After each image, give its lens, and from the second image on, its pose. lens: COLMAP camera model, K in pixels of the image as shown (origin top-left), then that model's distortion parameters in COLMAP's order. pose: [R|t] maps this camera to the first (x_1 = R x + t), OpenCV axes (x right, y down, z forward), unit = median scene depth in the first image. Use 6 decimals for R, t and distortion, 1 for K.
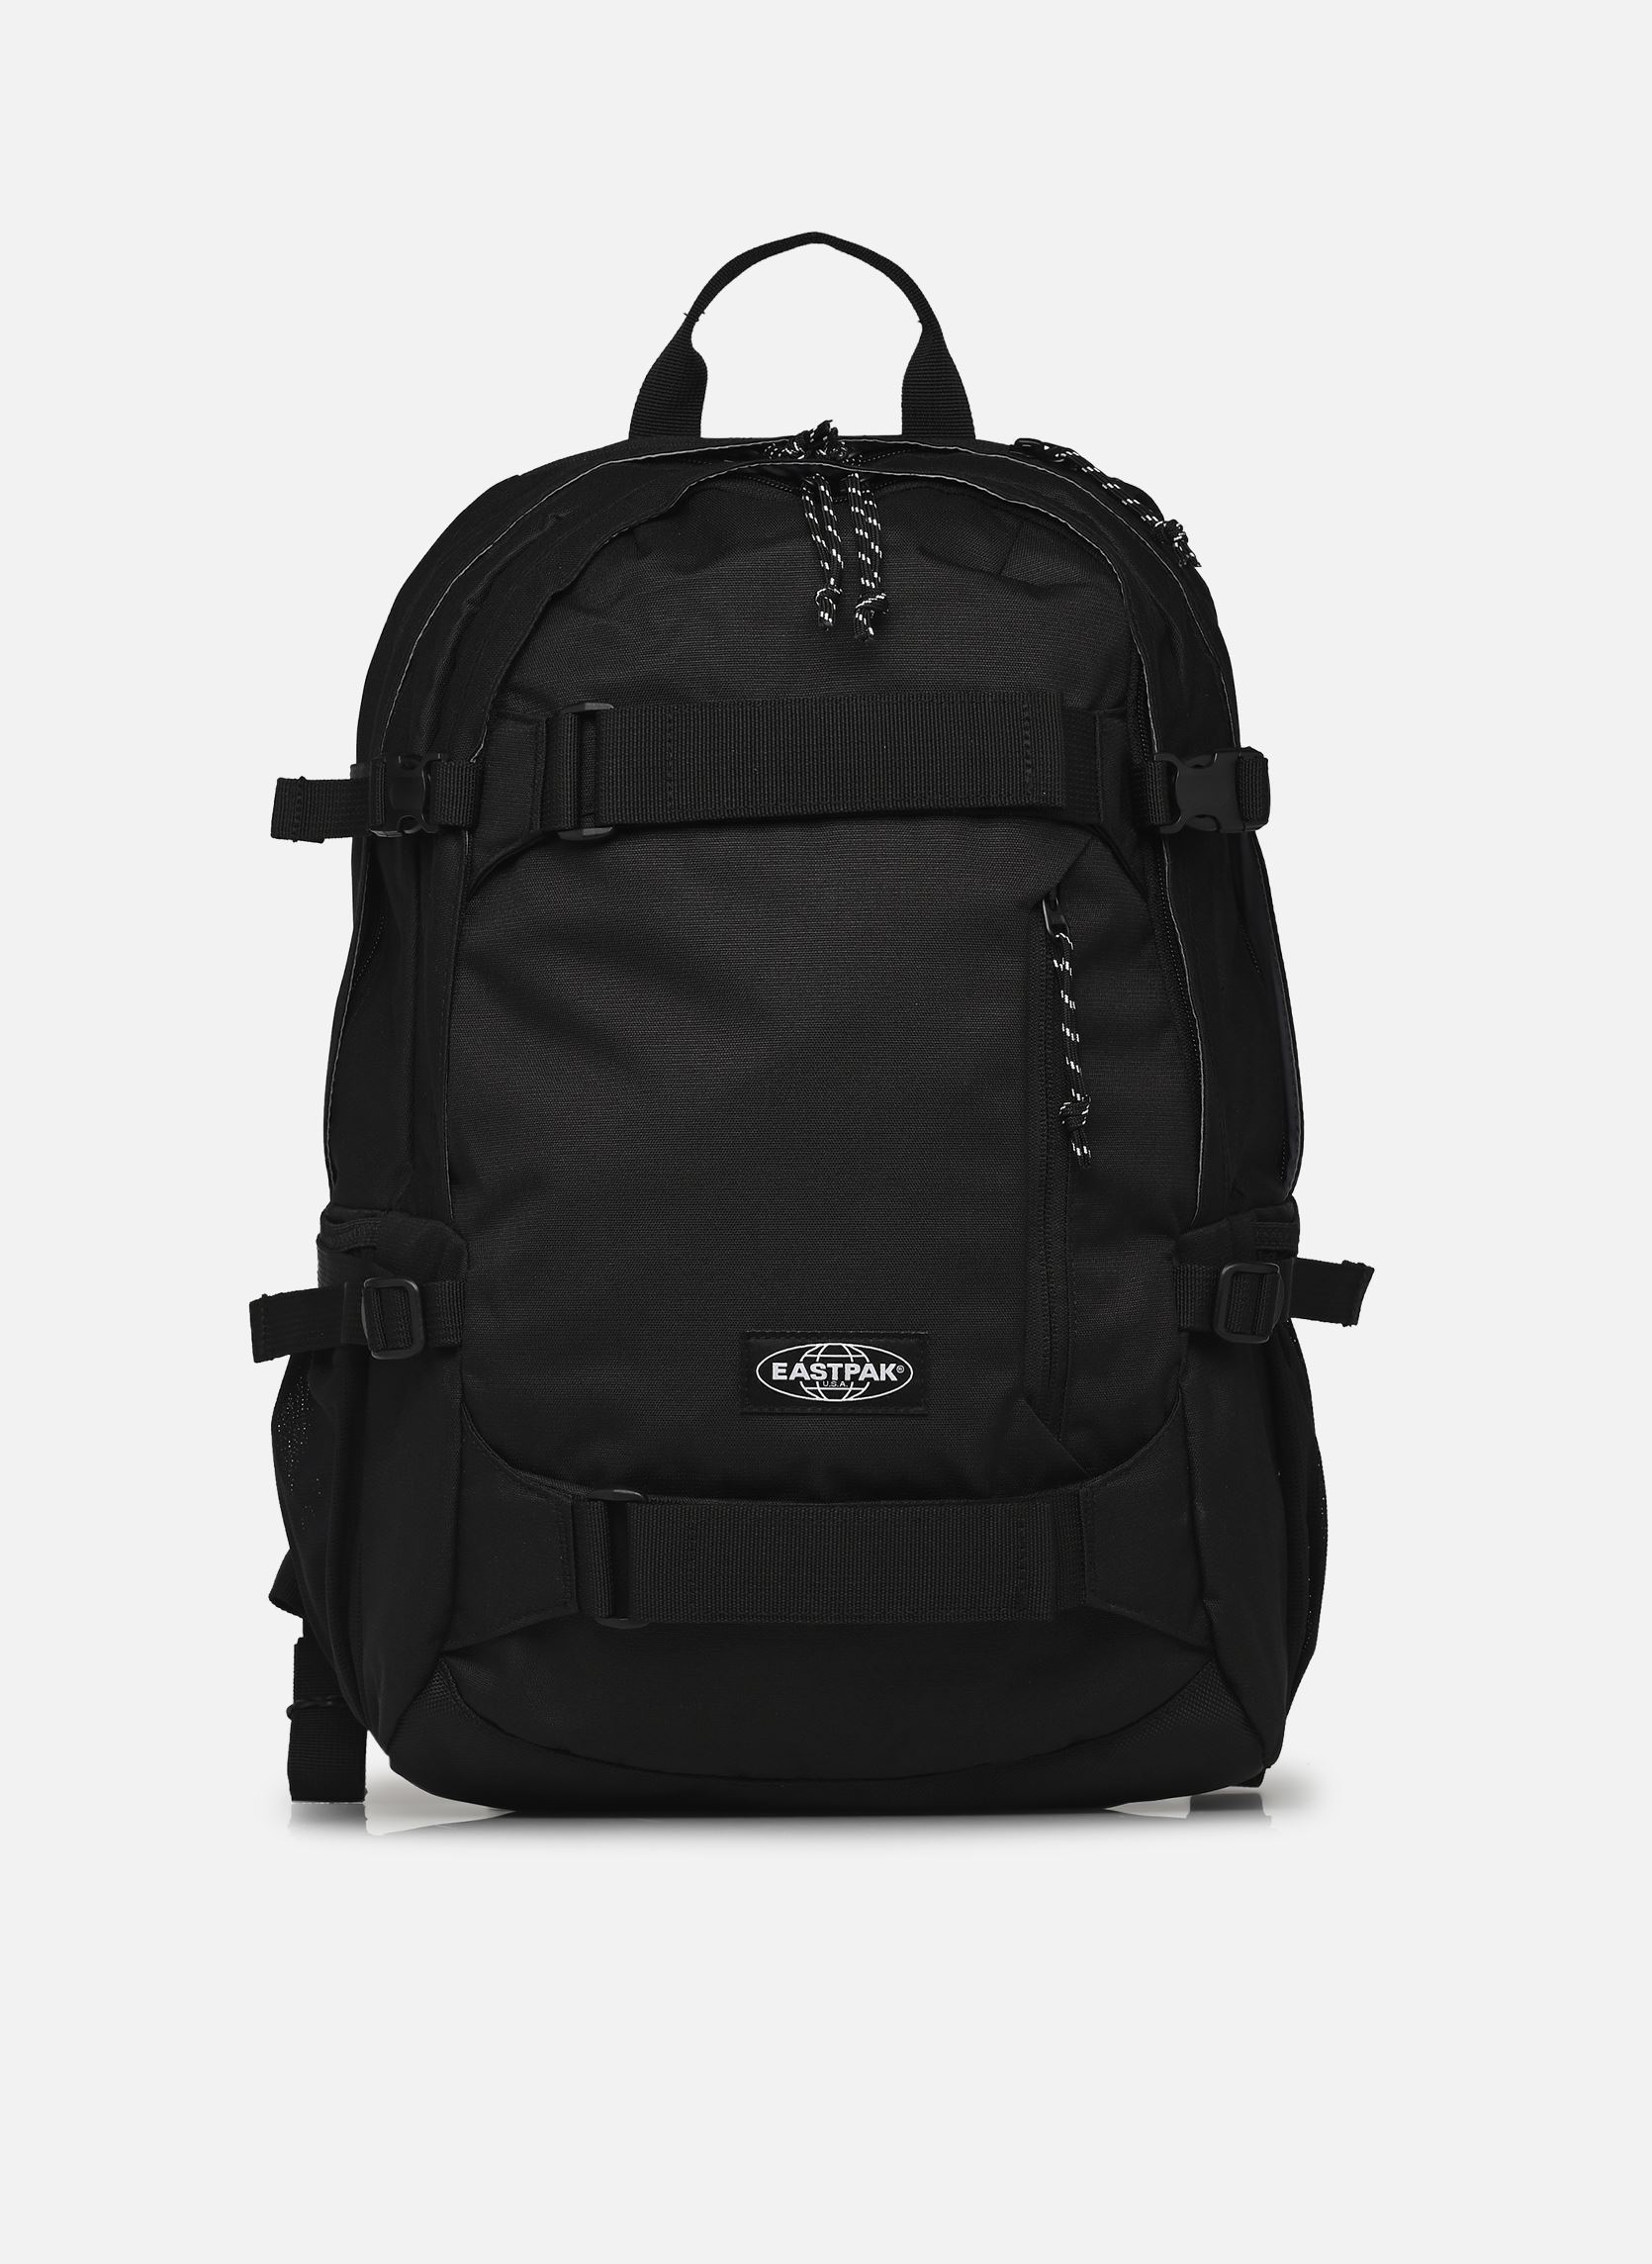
lens RADIAL K [[7502.8, 0, 826.0], [0, 7502.8, 1132.0], [0, 0, 1]] dist [-0.933024, -0.355718]
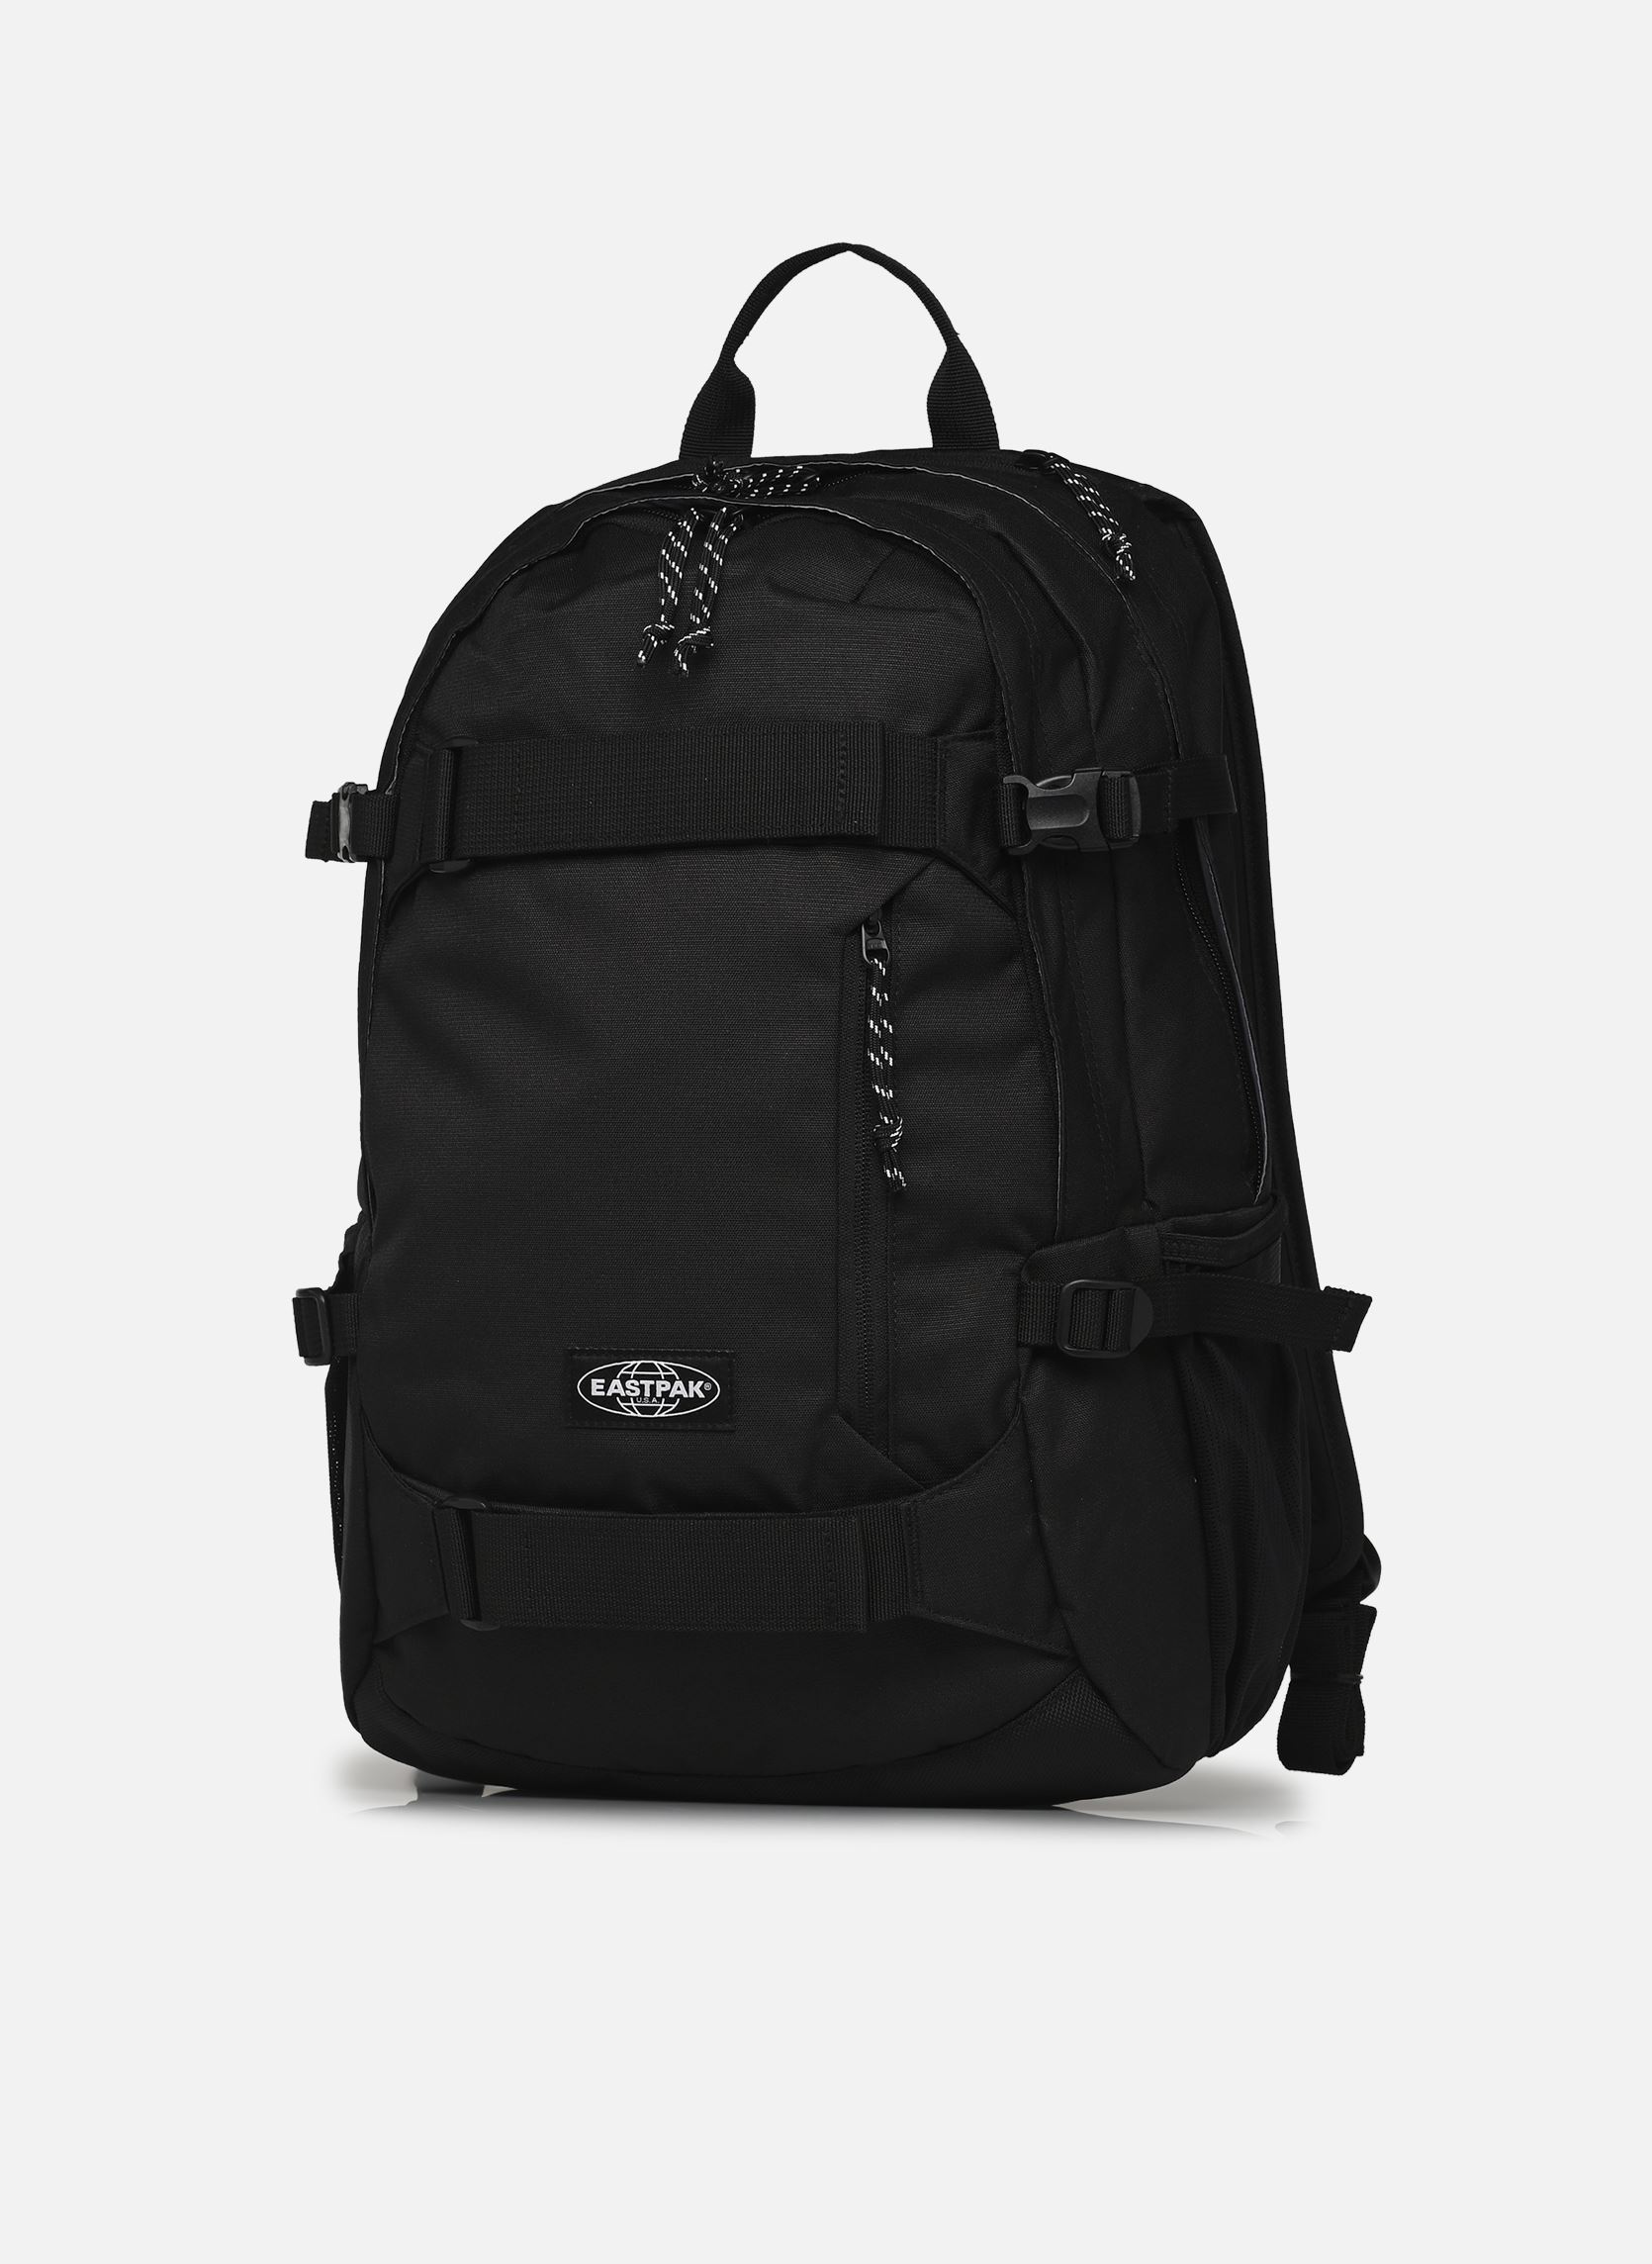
lens RADIAL K [[7502.8, 0, 826.0], [0, 7502.8, 1132.0], [0, 0, 1]] dist [-0.933024, -0.355718]
pose [[0.951557, -0.002199, -0.307464, 0.338036], [0.011476, 0.999532, 0.028366, -0.031927], [0.307258, -0.030521, 0.951137, 0.027196]]
